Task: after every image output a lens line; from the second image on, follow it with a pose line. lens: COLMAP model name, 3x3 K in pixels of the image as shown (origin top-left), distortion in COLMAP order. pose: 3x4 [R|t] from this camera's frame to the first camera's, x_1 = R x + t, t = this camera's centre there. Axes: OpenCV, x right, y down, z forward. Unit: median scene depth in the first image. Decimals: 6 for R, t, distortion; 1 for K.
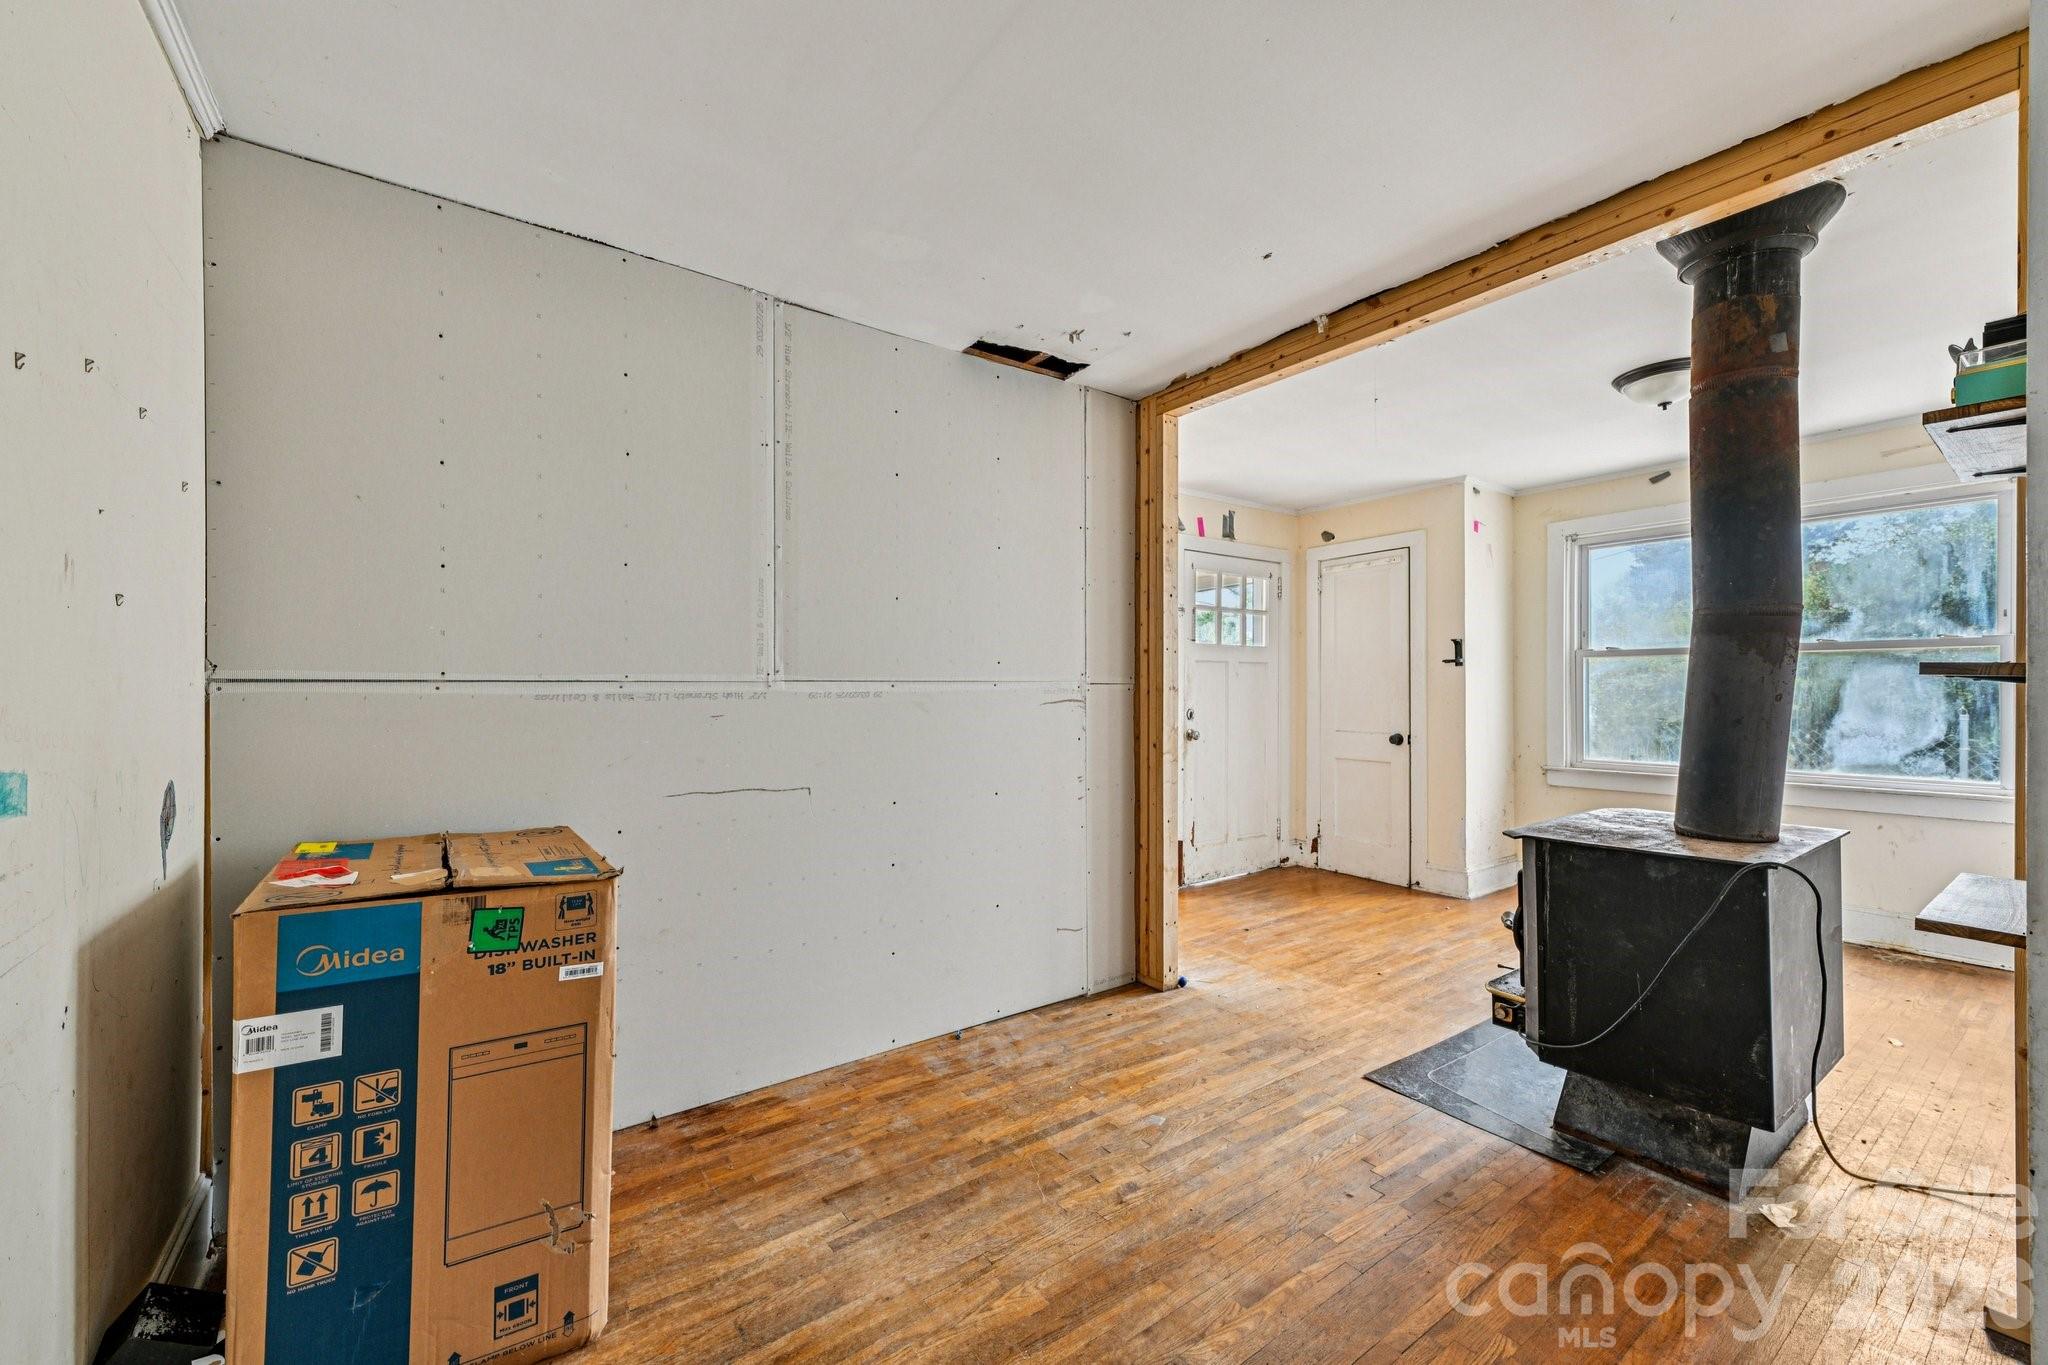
lens RADIAL K [[815.7, 0, 1037.5], [0, 815.7, 695.9], [0, 0, 1]] dist [-0.000537, 0.000104]
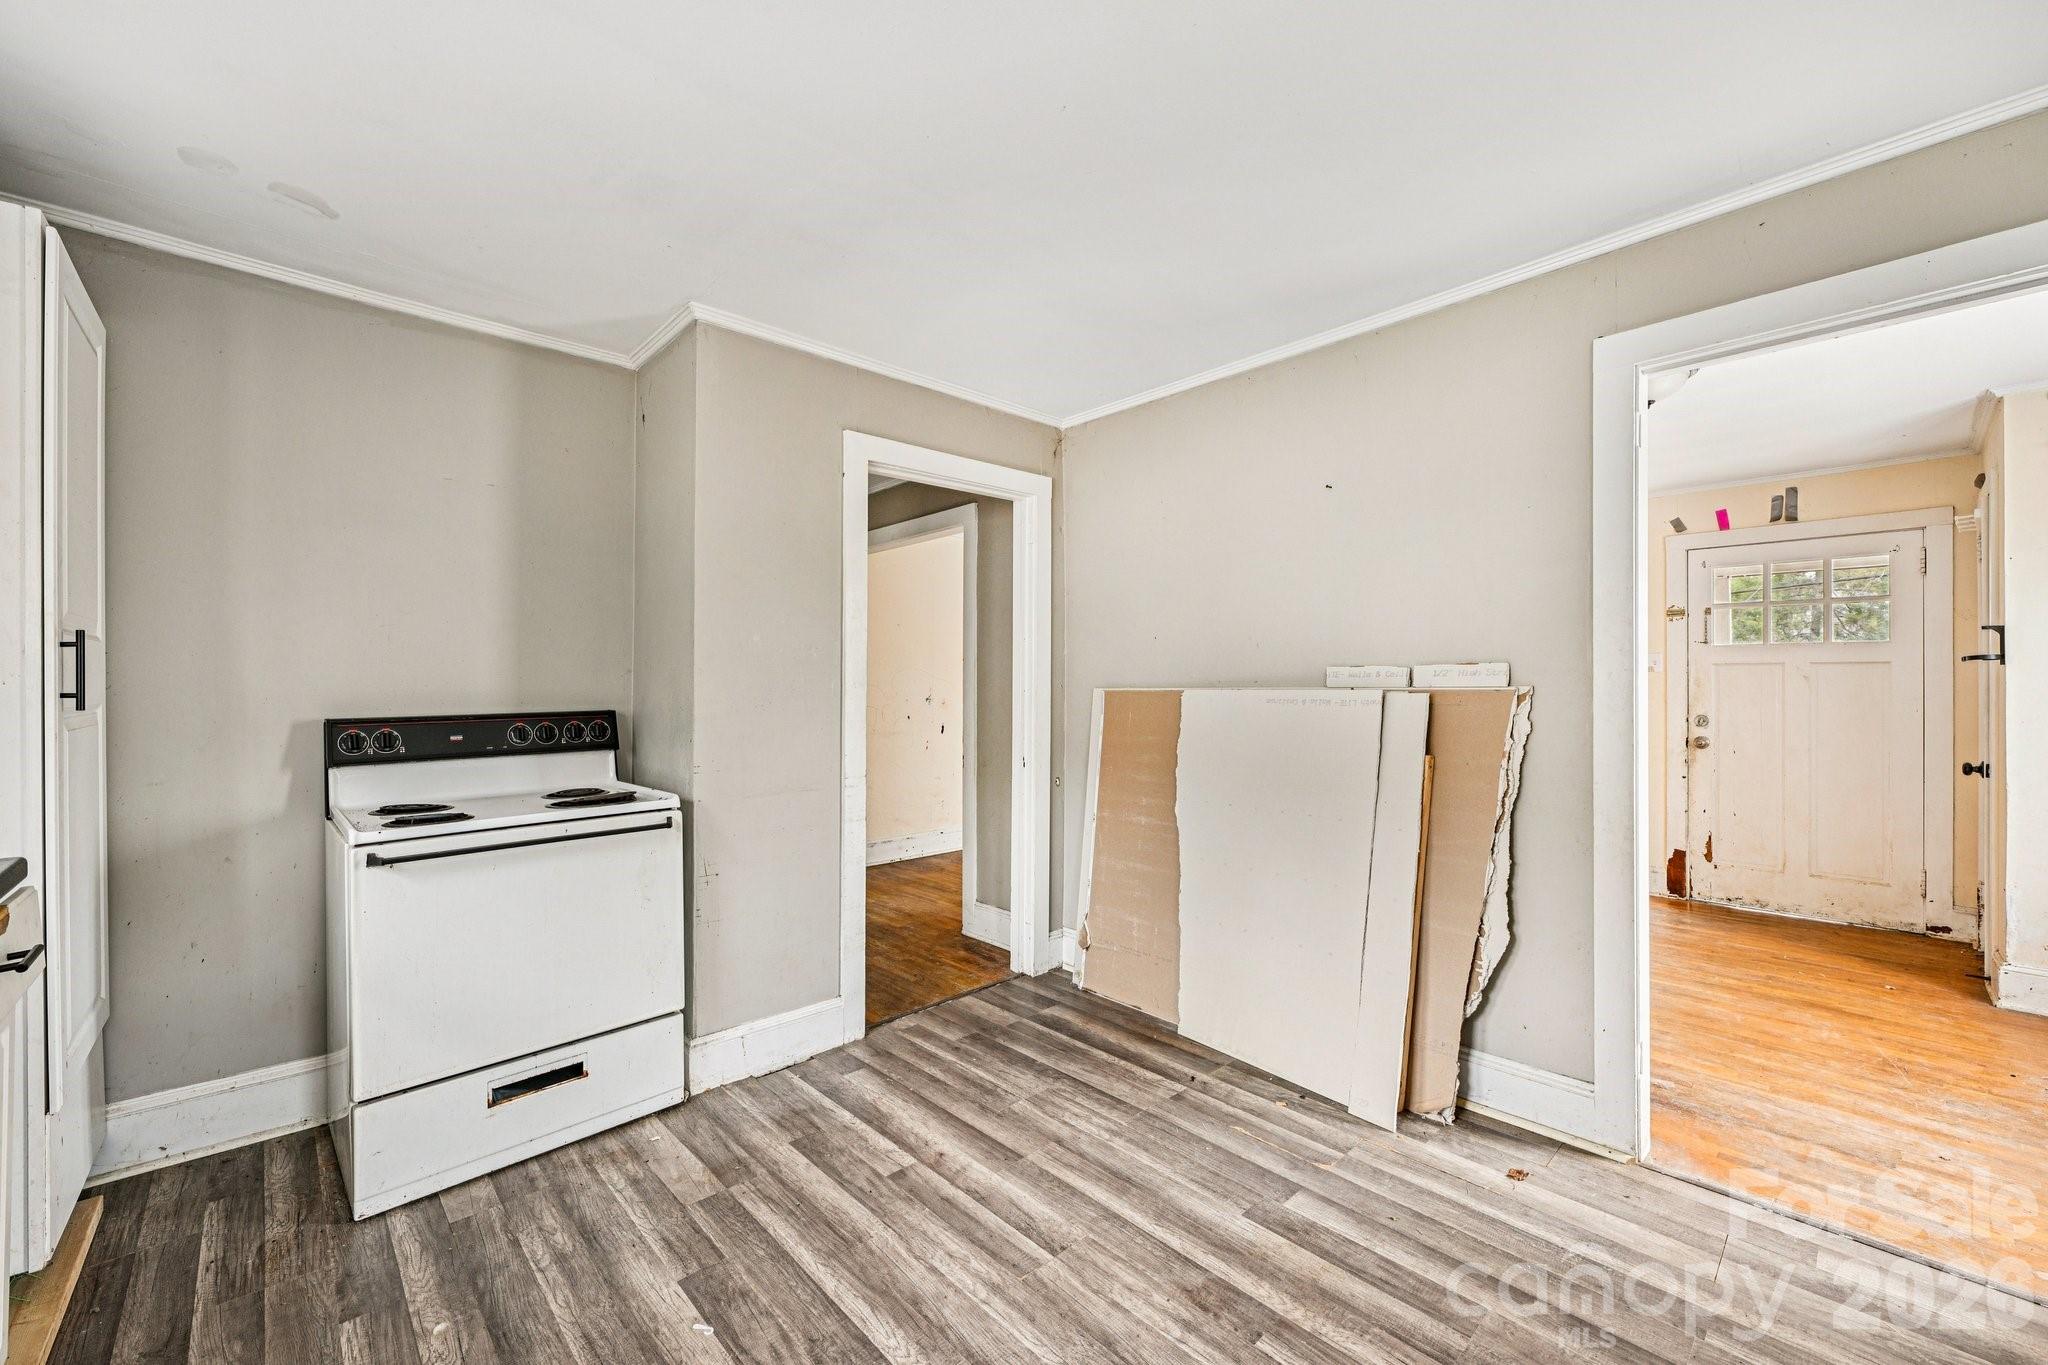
lens RADIAL K [[815.7, 0, 1024.8], [0, 815.7, 682.2], [0, 0, 1]] dist [-0.000537, 0.000104]
pose [[0.126090, -0.003903, -0.992011, 1.035345], [-0.012391, 0.999908, -0.005509, -0.007257], [0.991941, 0.012986, 0.126030, 0.097609]]
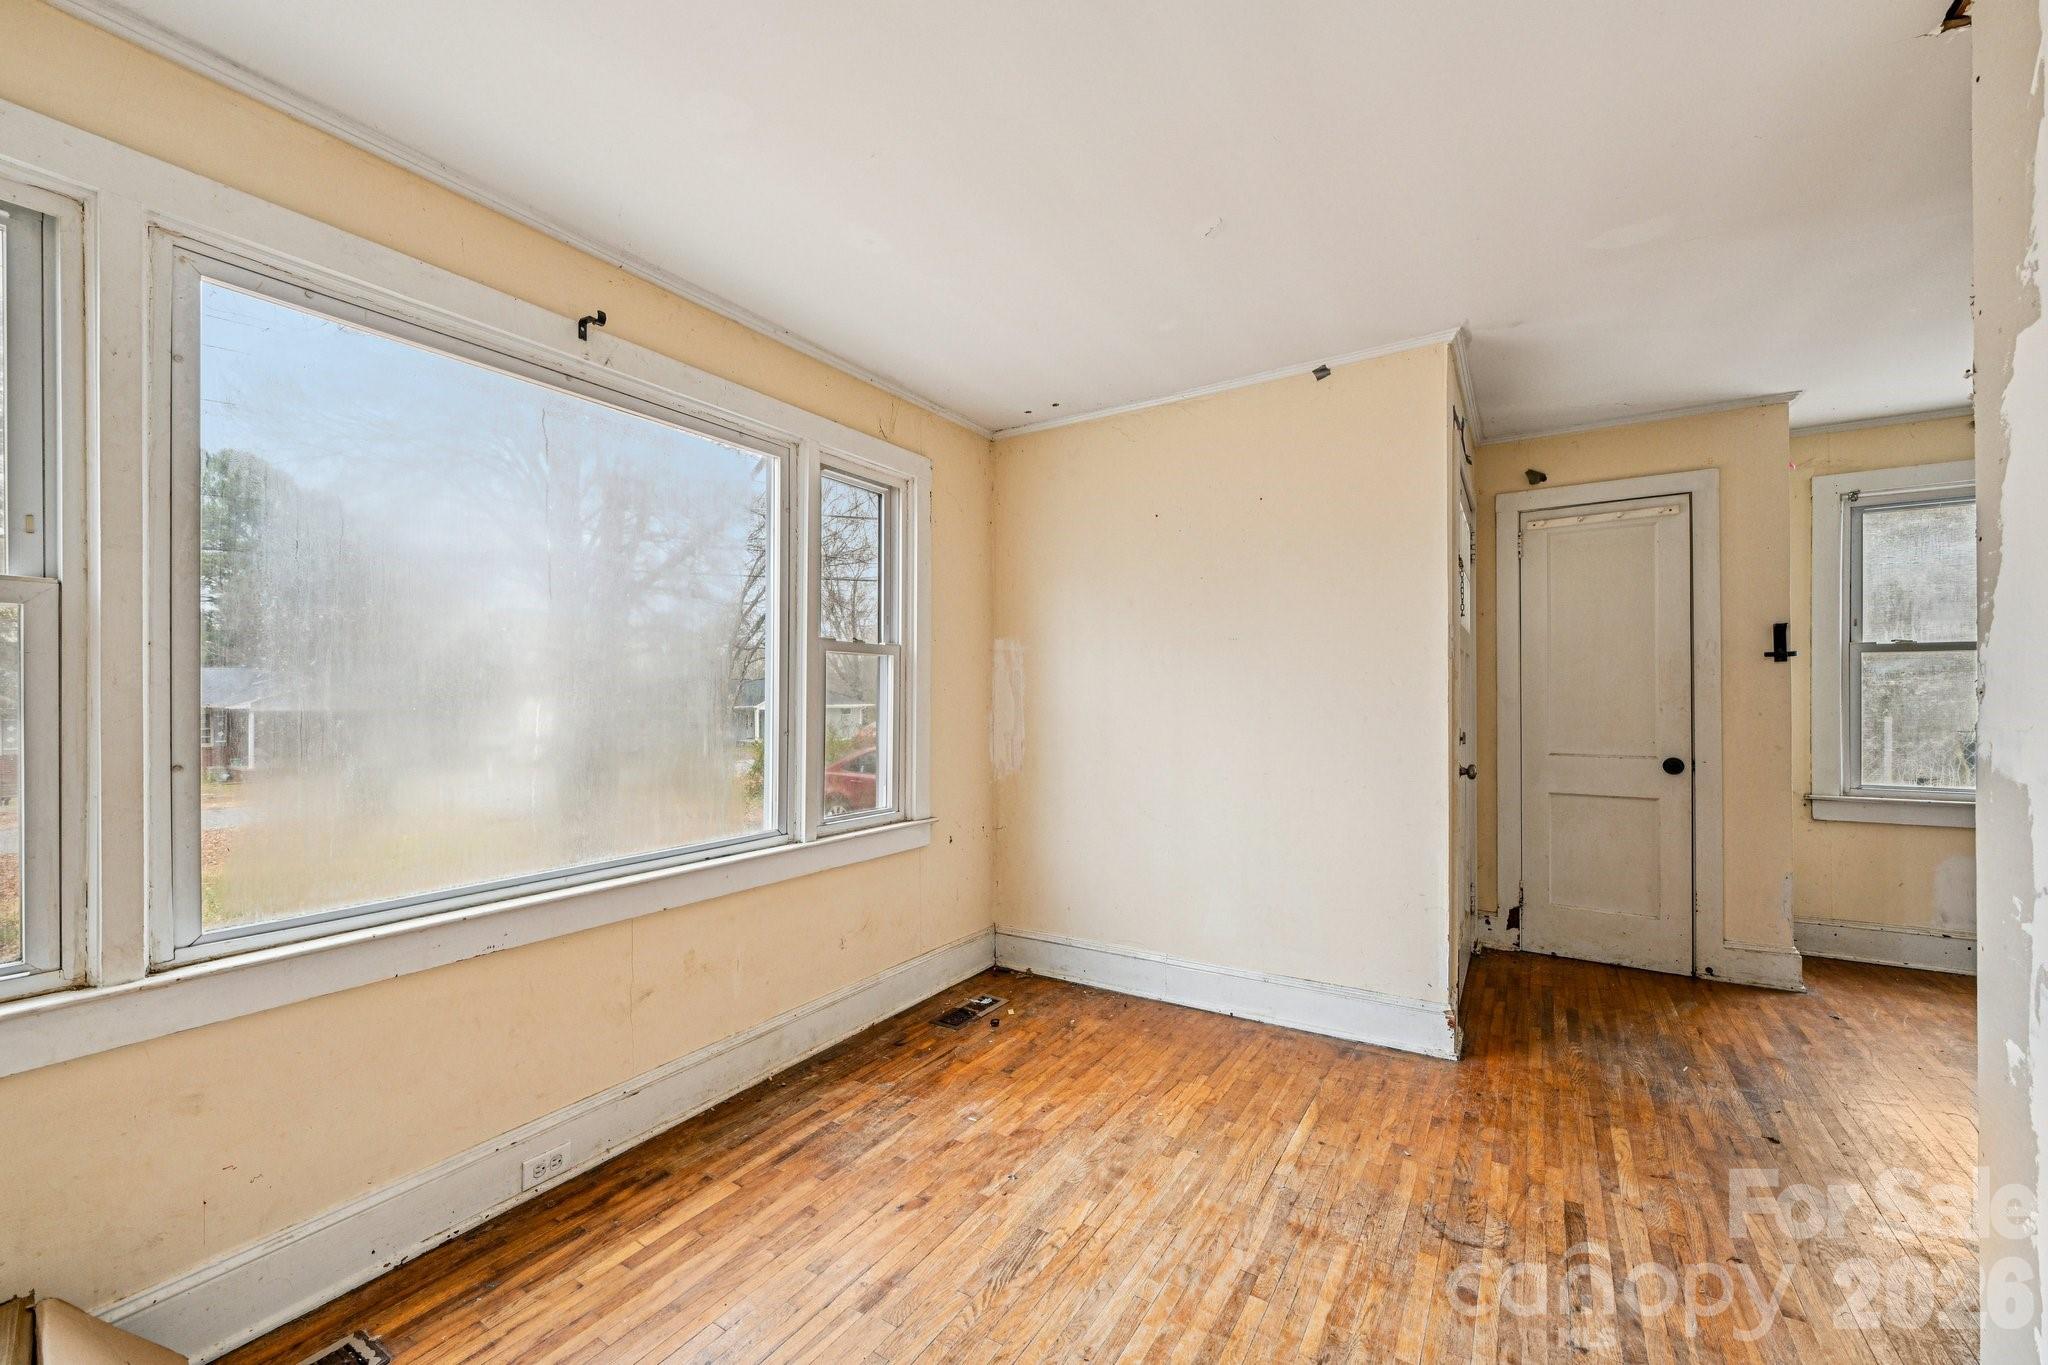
lens RADIAL K [[815.7, 0, 1016.3], [0, 815.7, 688.0], [0, 0, 1]] dist [-0.000537, 0.000104]
pose [[0.929953, -0.001327, 0.367676, -0.335176], [0.005108, 0.999944, -0.009311, -0.009809], [-0.367643, 0.010537, 0.929907, 0.545260]]
